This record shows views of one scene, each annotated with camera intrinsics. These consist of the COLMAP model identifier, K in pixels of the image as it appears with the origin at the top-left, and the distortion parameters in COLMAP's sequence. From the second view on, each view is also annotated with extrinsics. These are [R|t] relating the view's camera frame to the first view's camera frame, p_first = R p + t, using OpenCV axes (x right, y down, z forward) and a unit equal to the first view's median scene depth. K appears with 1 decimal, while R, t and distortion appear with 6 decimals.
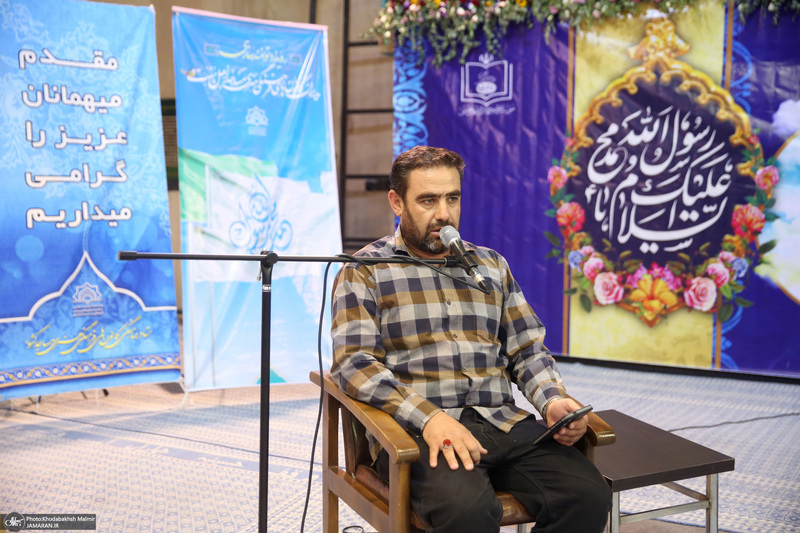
lens RADIAL K [[989.1, 0, 400.0], [0, 989.1, 266.5], [0, 0, 1]] dist [0.108245, 0.021061]
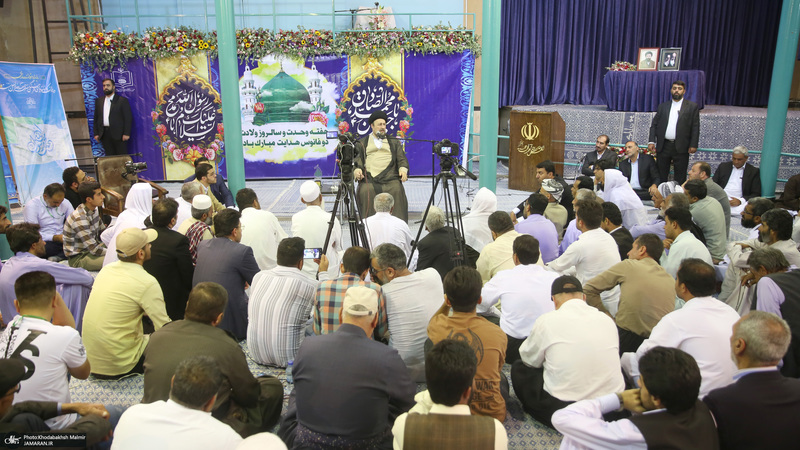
lens RADIAL K [[611.7, 0, 400.0], [0, 611.7, 225.0], [0, 0, 1]] dist [-0.110304, 0.156789]
pose [[0.867470, -0.133436, 0.479260, -0.092124], [0.055451, 0.983289, 0.173401, -0.044713], [-0.494389, -0.123845, 0.860373, -0.816167]]
